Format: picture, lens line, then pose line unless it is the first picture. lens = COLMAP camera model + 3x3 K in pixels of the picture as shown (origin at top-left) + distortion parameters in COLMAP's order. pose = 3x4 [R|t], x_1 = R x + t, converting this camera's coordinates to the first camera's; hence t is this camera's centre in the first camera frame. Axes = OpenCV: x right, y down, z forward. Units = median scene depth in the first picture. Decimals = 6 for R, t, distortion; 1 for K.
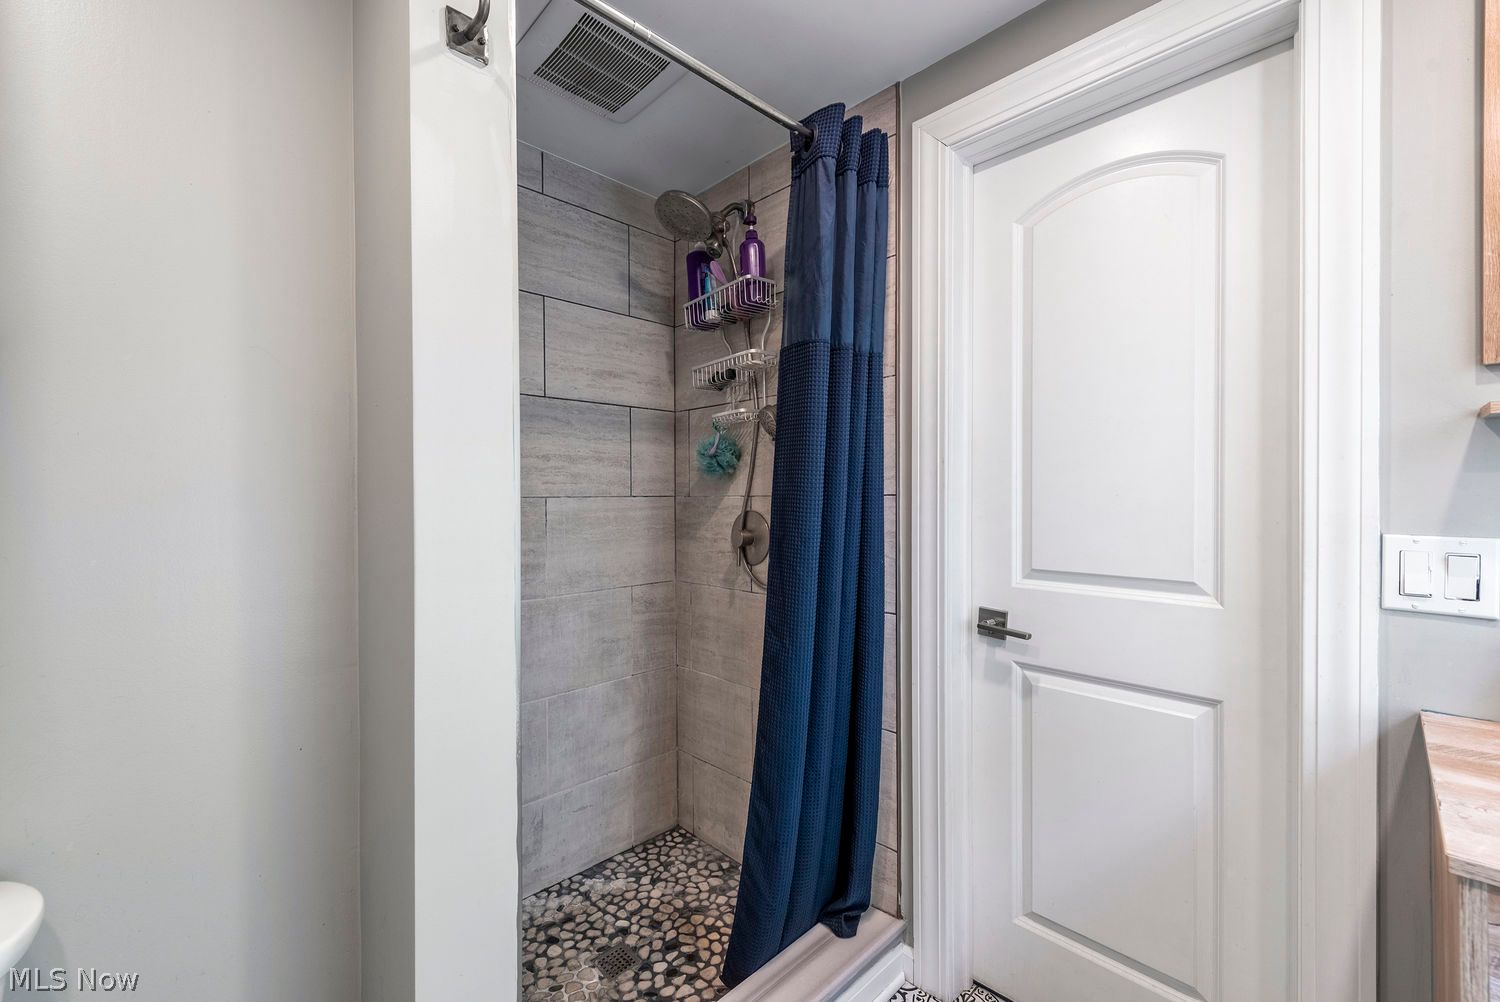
lens RADIAL K [[615.4, 0, 747.6], [0, 615.4, 497.9], [0, 0, 1]] dist [0.000871, -0.000882]
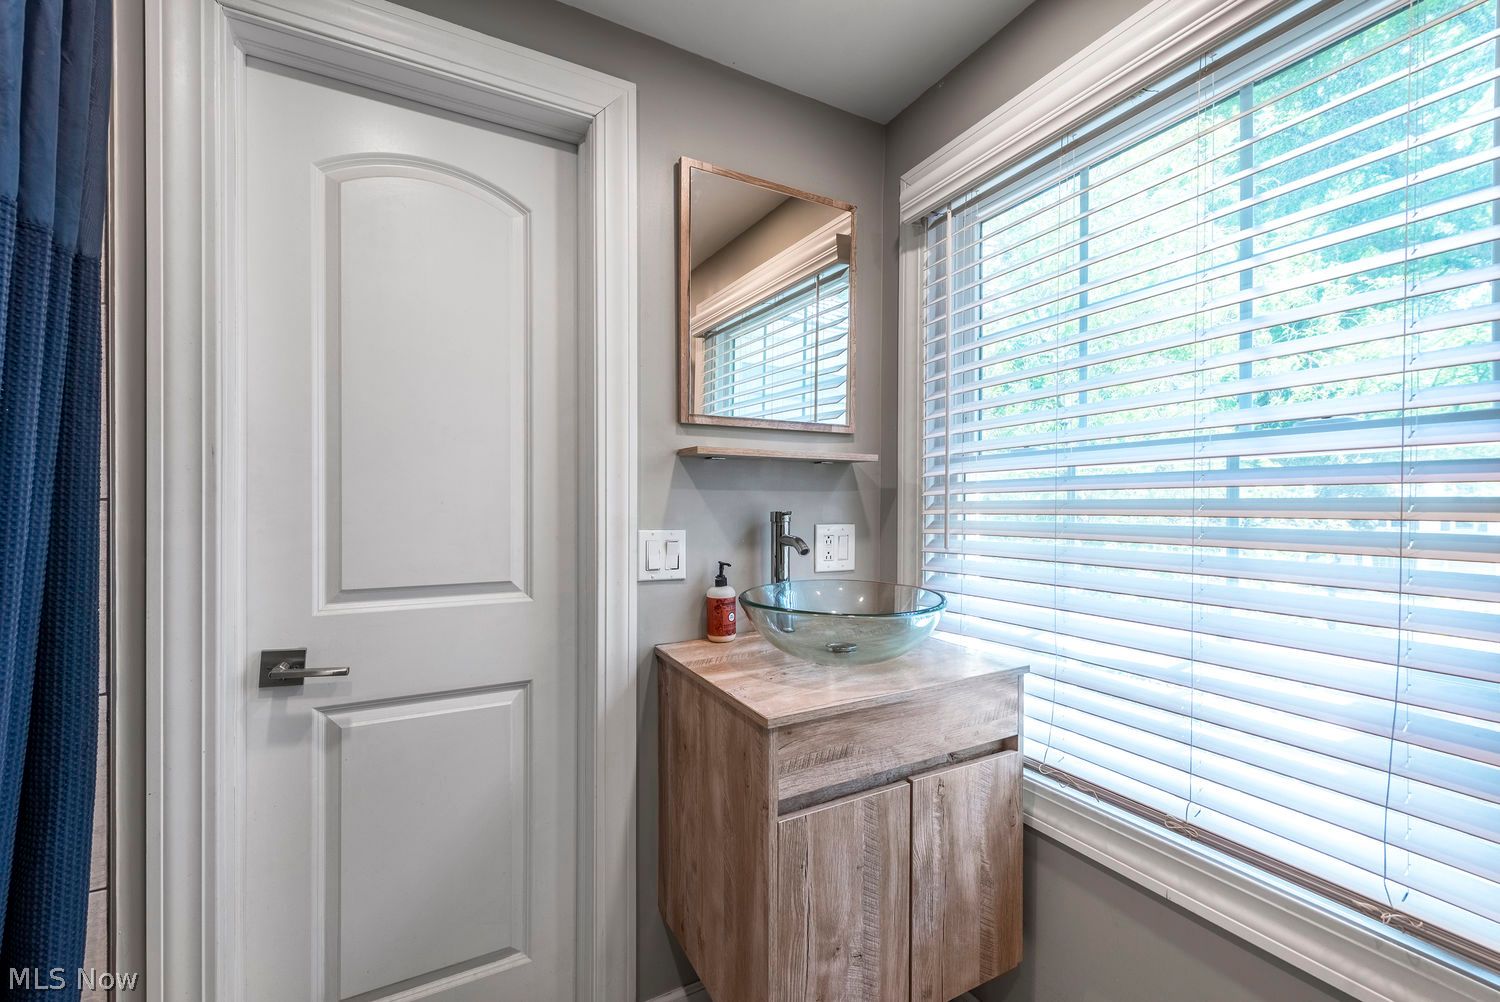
lens RADIAL K [[615.4, 0, 748.7], [0, 615.4, 505.7], [0, 0, 1]] dist [0.000871, -0.000882]
pose [[0.268560, 0.002332, 0.963260, -0.222906], [0.000886, 0.999996, -0.002668, 0.004008], [-0.963263, 0.001571, 0.268557, 0.277505]]
